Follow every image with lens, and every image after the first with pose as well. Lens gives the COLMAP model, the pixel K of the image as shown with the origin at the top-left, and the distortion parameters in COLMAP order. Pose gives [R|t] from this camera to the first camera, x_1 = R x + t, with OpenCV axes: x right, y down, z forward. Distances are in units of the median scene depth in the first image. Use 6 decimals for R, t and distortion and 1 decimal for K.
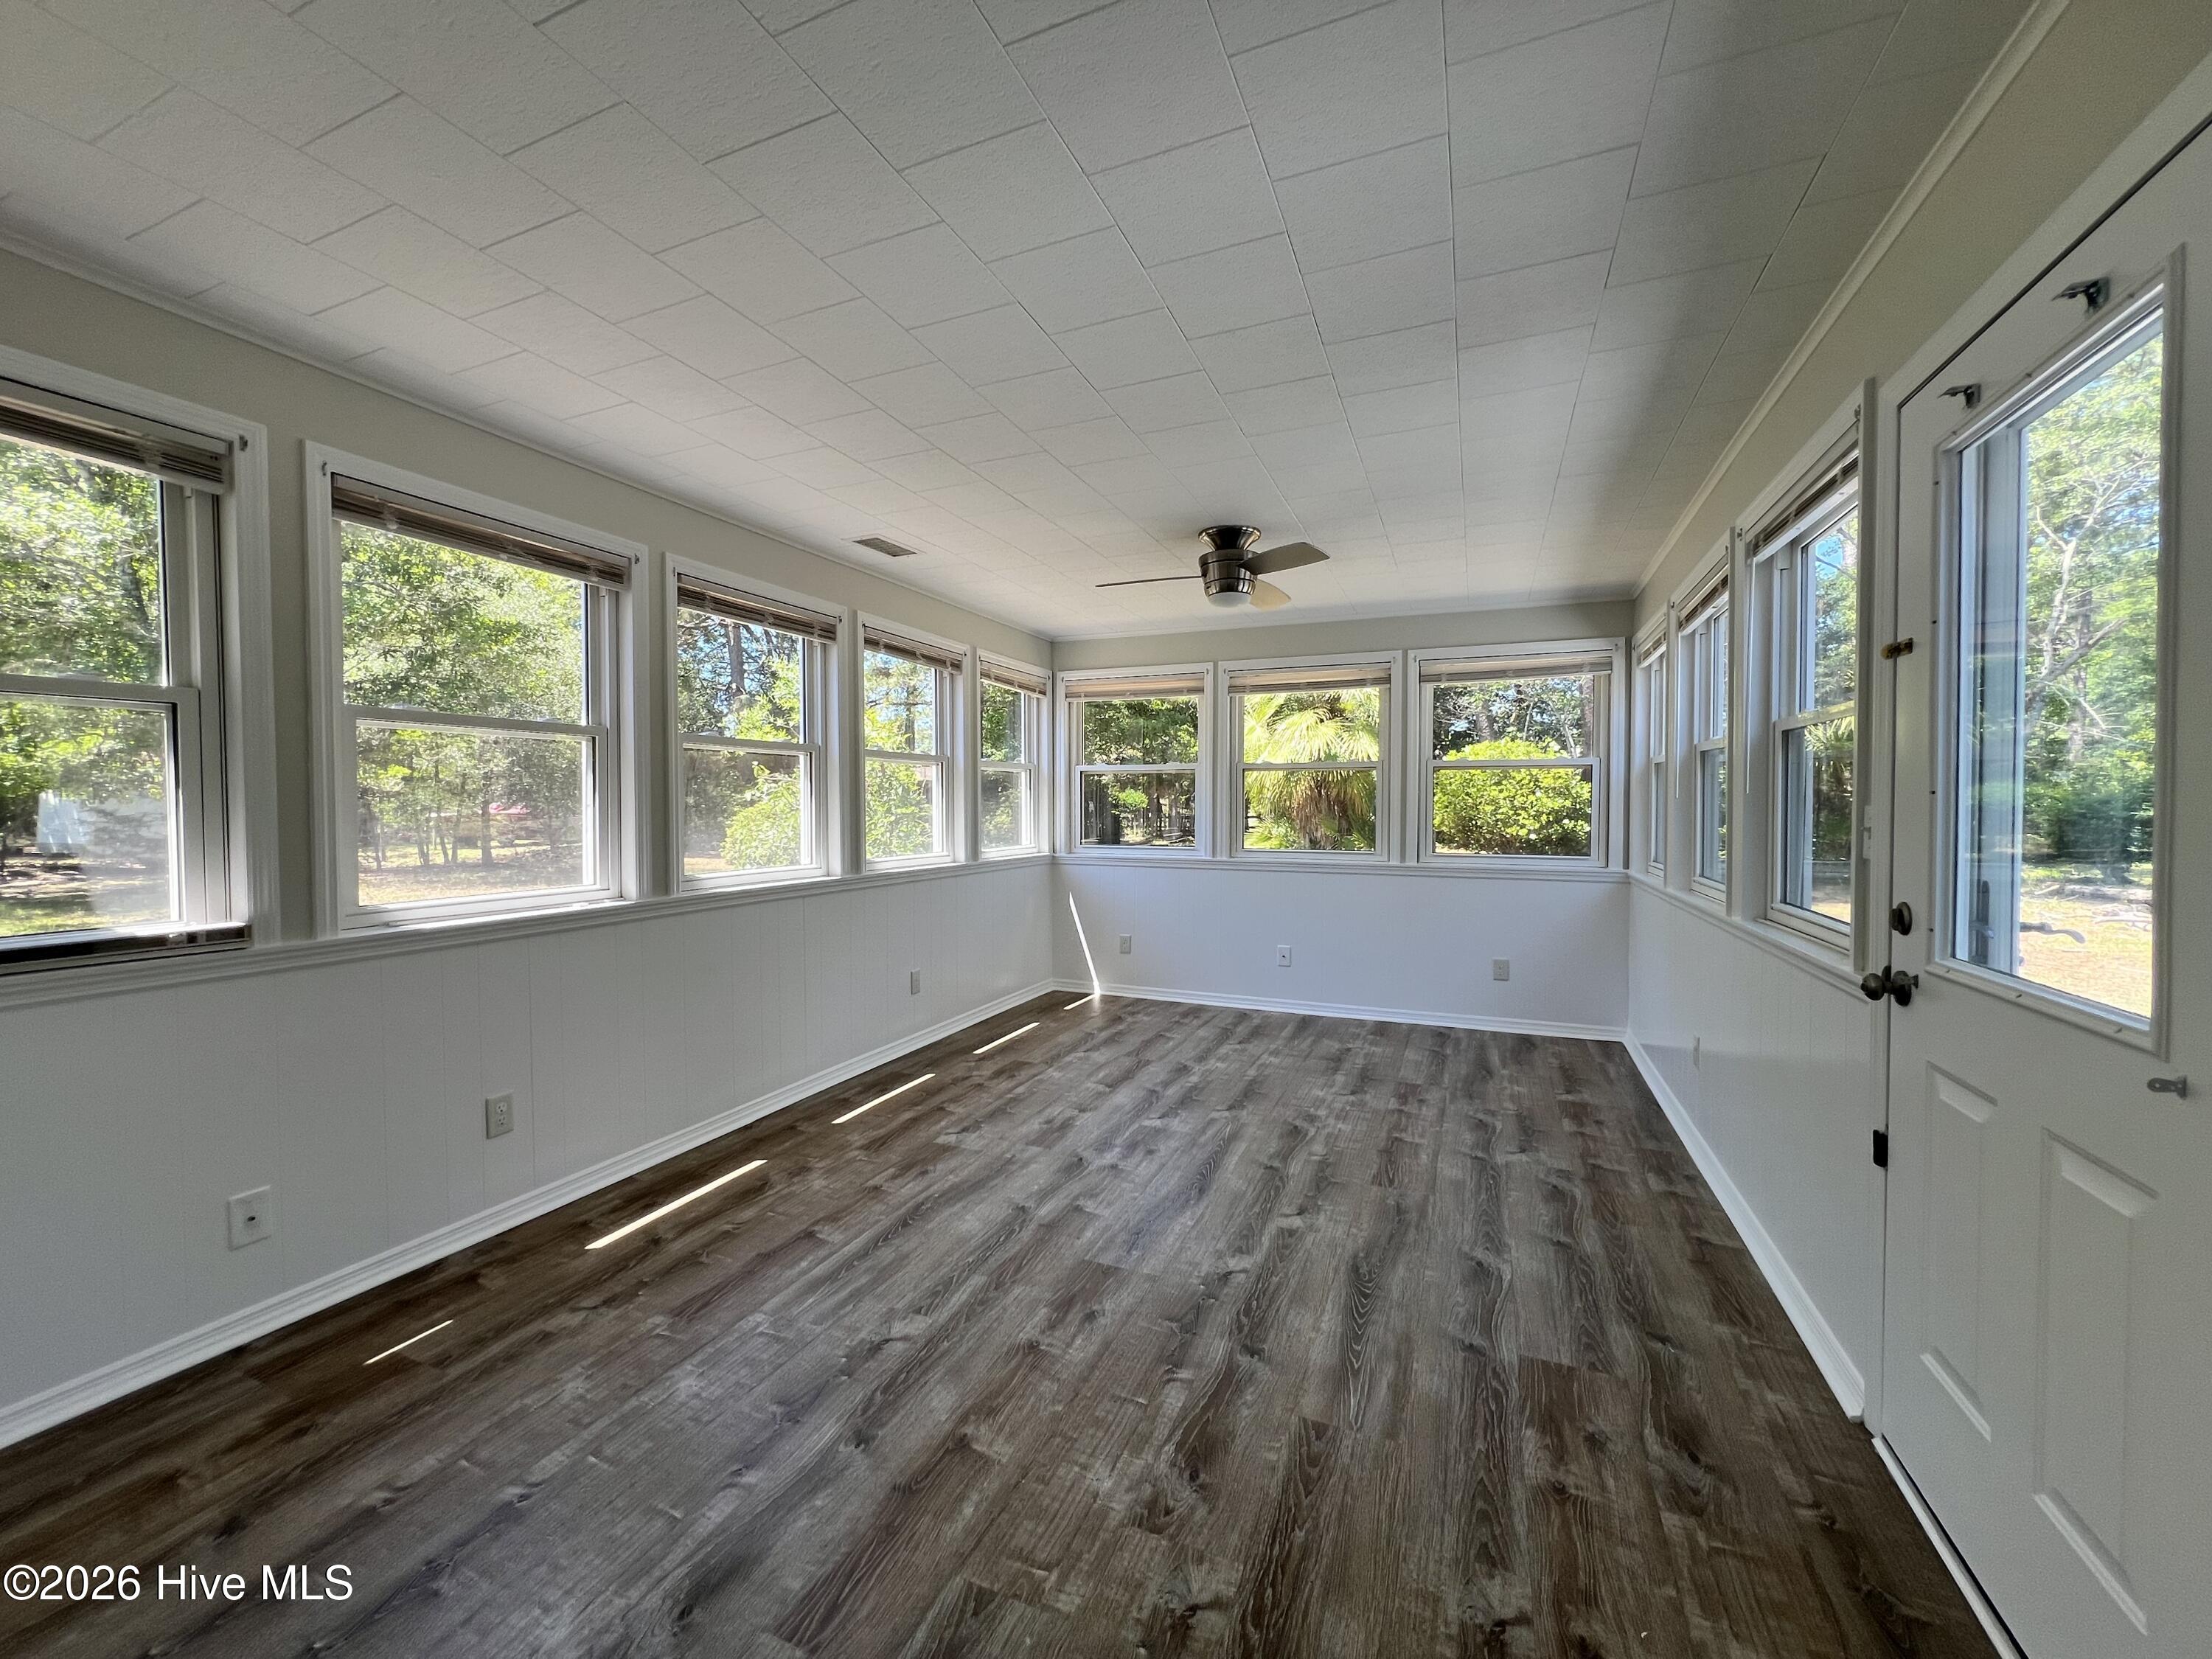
lens RADIAL K [[891.6, 0, 1100.0], [0, 891.6, 826.7], [0, 0, 1]] dist [0.004649, 0.000678]
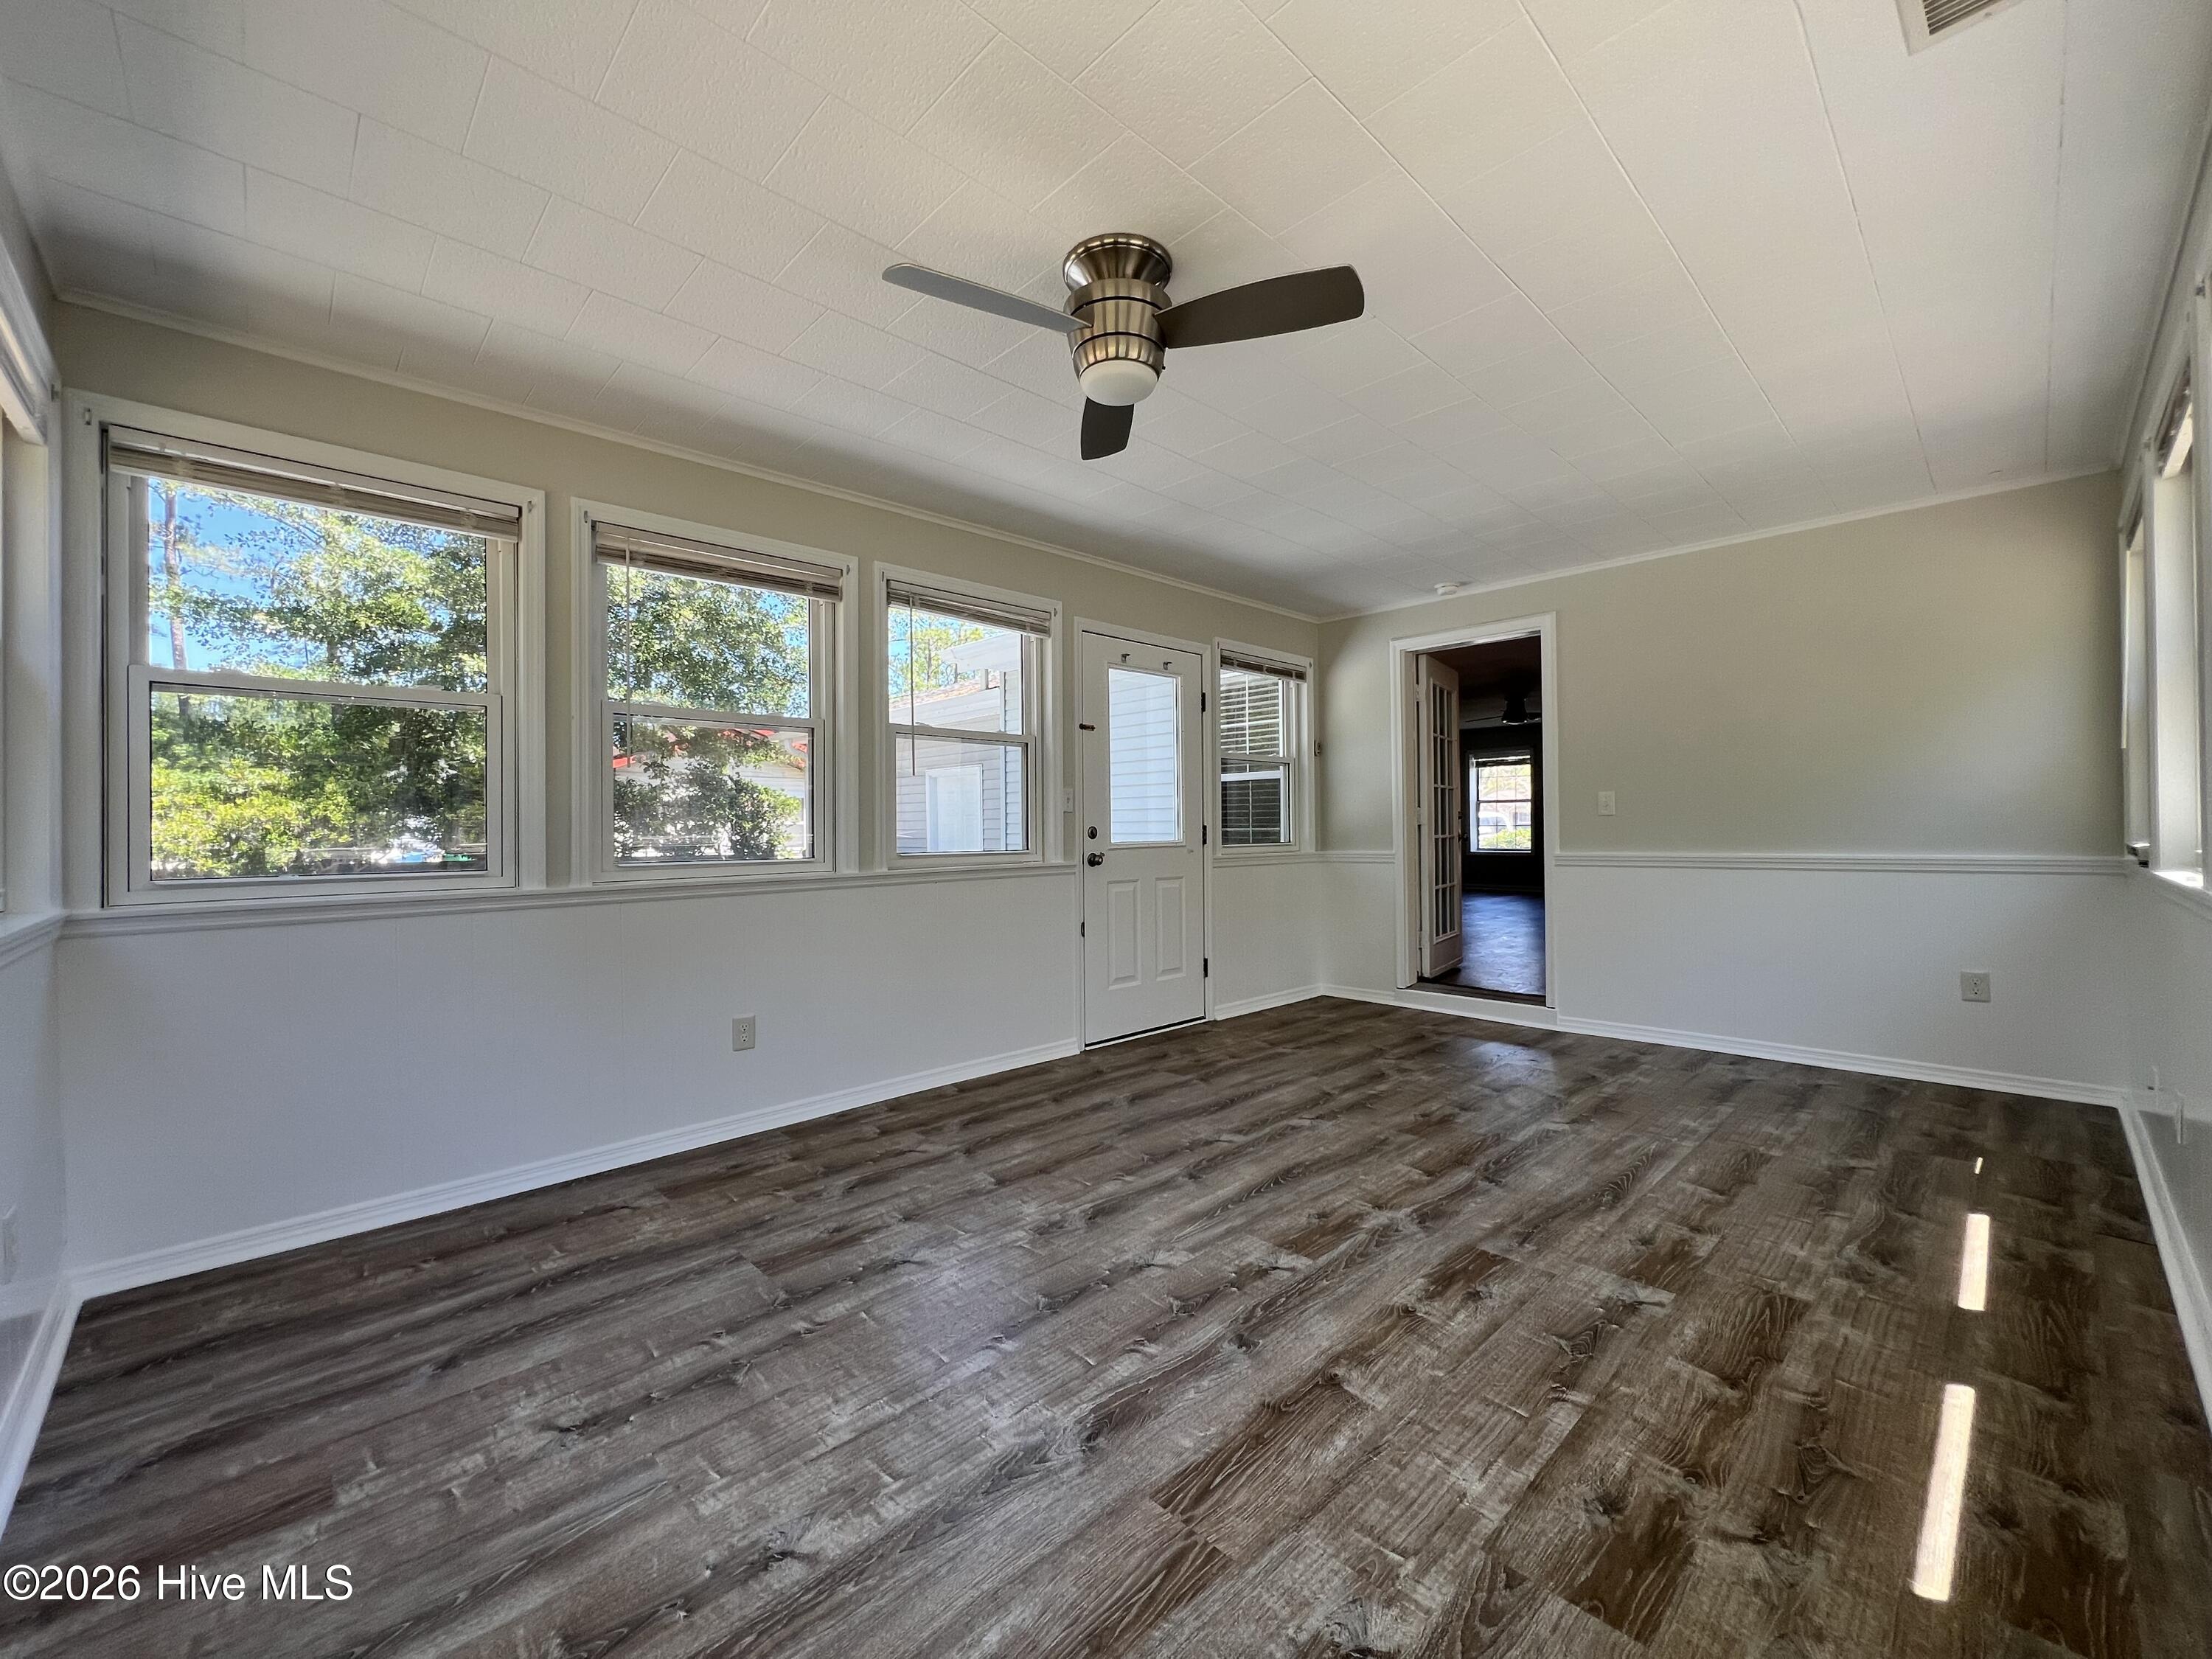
lens RADIAL K [[891.6, 0, 1103.1], [0, 891.6, 822.3], [0, 0, 1]] dist [0.004649, 0.000678]
pose [[-0.919834, 0.011730, 0.392133, -0.072844], [0.020475, 0.999626, 0.018125, 0.013653], [-0.391774, 0.024701, -0.919730, 1.748283]]
